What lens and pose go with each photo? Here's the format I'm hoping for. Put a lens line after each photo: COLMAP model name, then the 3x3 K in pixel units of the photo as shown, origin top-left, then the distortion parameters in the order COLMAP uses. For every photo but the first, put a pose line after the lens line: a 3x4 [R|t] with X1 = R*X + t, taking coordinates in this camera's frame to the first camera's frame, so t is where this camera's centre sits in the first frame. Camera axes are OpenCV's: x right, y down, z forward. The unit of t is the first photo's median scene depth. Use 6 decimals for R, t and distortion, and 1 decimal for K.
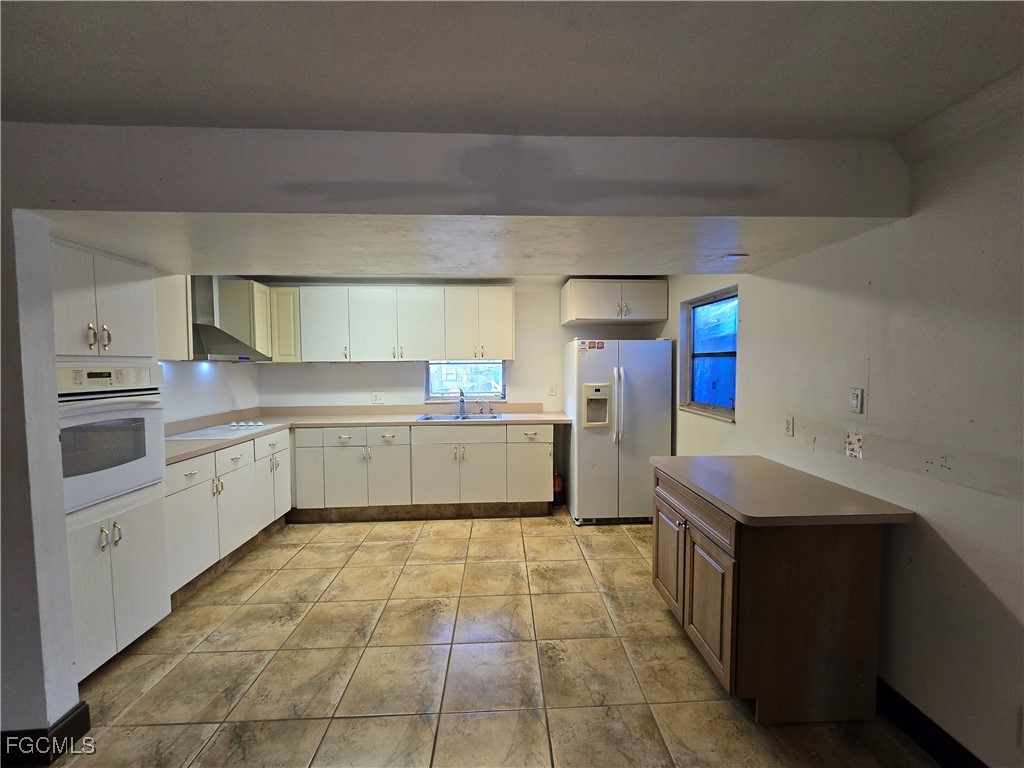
lens RADIAL K [[420.9, 0, 518.9], [0, 420.9, 383.7], [0, 0, 1]] dist [-0.001688, -0.000213]
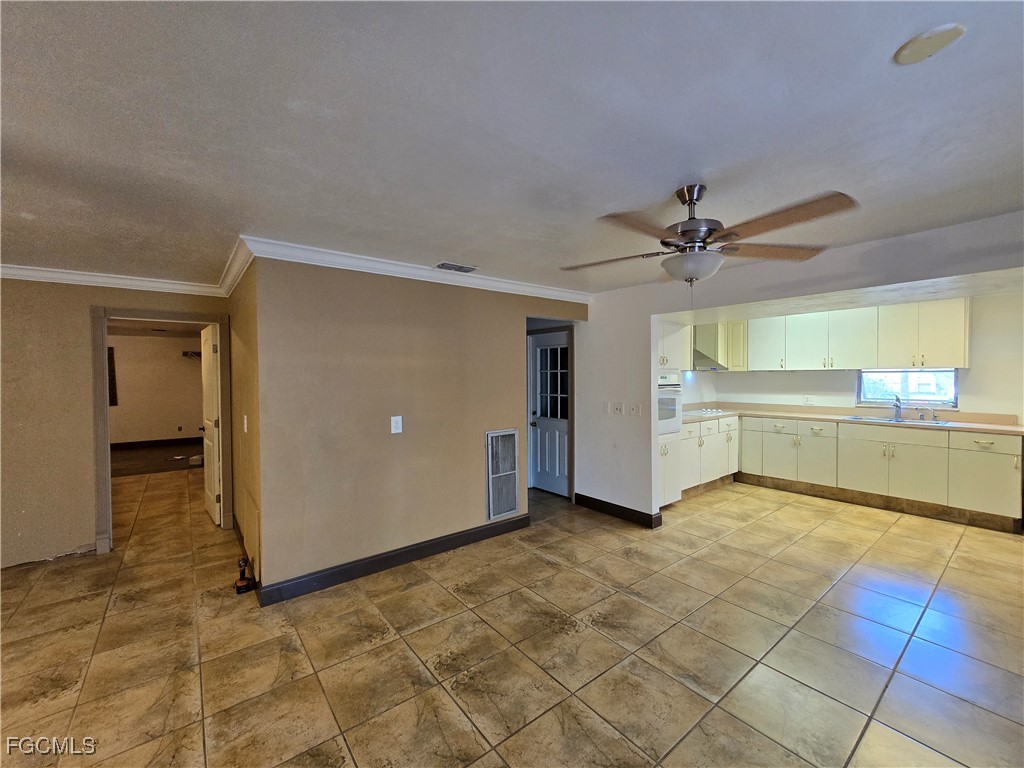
lens RADIAL K [[420.9, 0, 518.9], [0, 420.9, 383.7], [0, 0, 1]] dist [-0.001688, -0.000213]
pose [[0.590262, 0.020040, -0.806963, 0.186952], [-0.035614, 0.999365, -0.001232, 0.022330], [0.806426, 0.029467, 0.590601, -0.494770]]
